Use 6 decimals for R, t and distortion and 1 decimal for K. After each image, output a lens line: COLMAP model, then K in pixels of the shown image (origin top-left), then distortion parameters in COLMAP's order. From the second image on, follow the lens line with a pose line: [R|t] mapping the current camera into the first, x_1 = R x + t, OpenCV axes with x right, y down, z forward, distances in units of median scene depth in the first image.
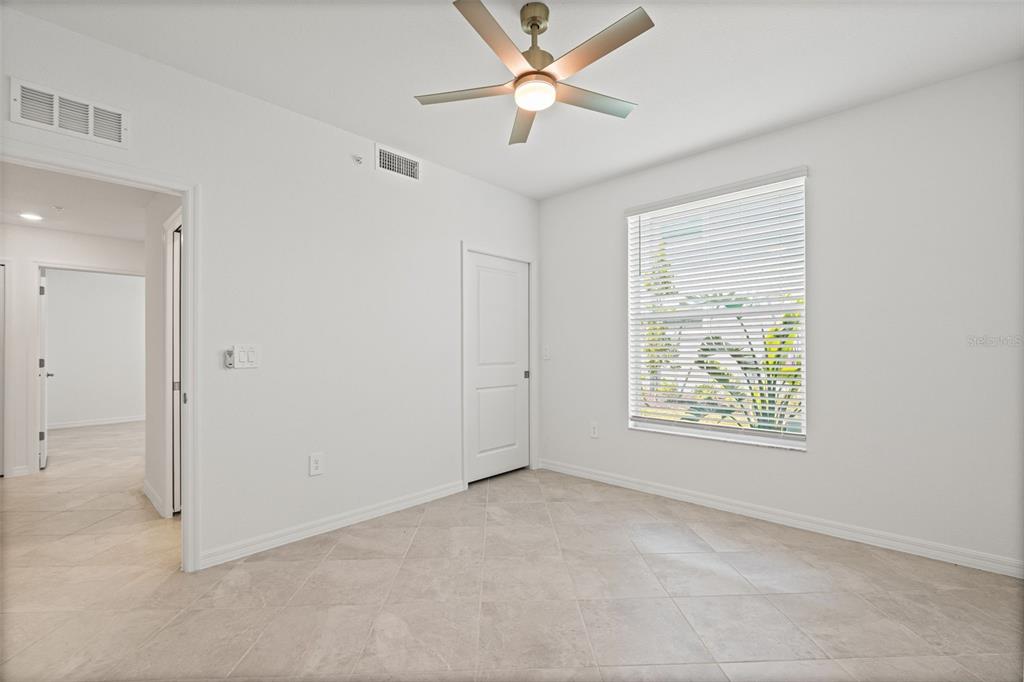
lens RADIAL K [[462.9, 0, 510.0], [0, 462.9, 341.4], [0, 0, 1]] dist [-0.003753, -0.000116]
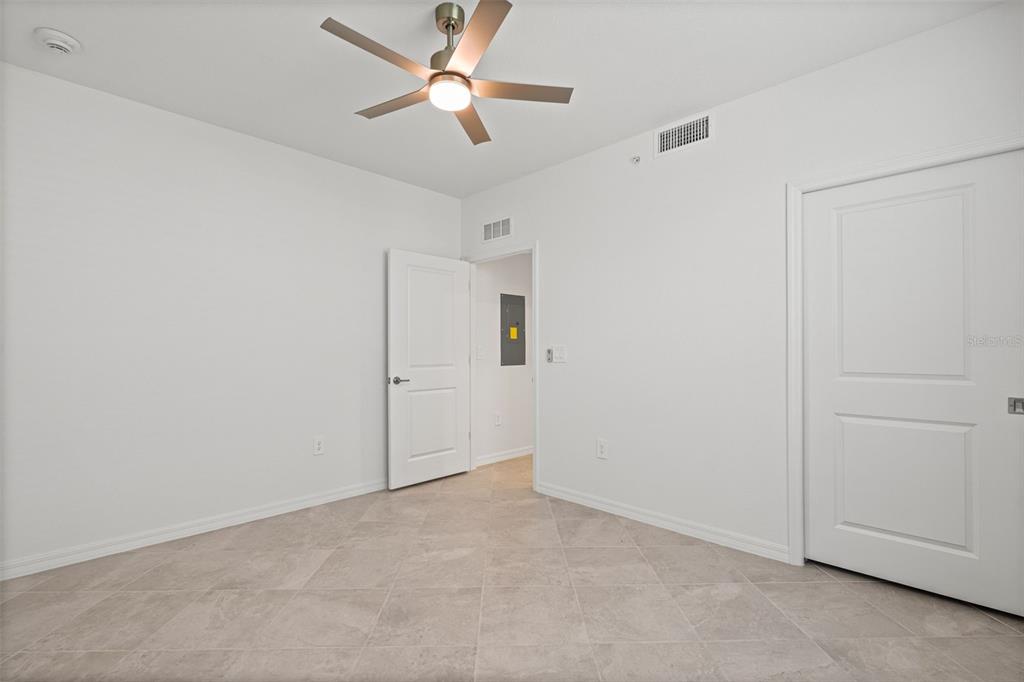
lens RADIAL K [[462.9, 0, 510.0], [0, 462.9, 341.4], [0, 0, 1]] dist [-0.003753, -0.000116]
pose [[-0.035951, -0.014138, -0.999254, 0.763801], [0.019163, 0.999706, -0.014834, 0.012301], [0.999170, -0.019682, -0.035669, 0.844921]]
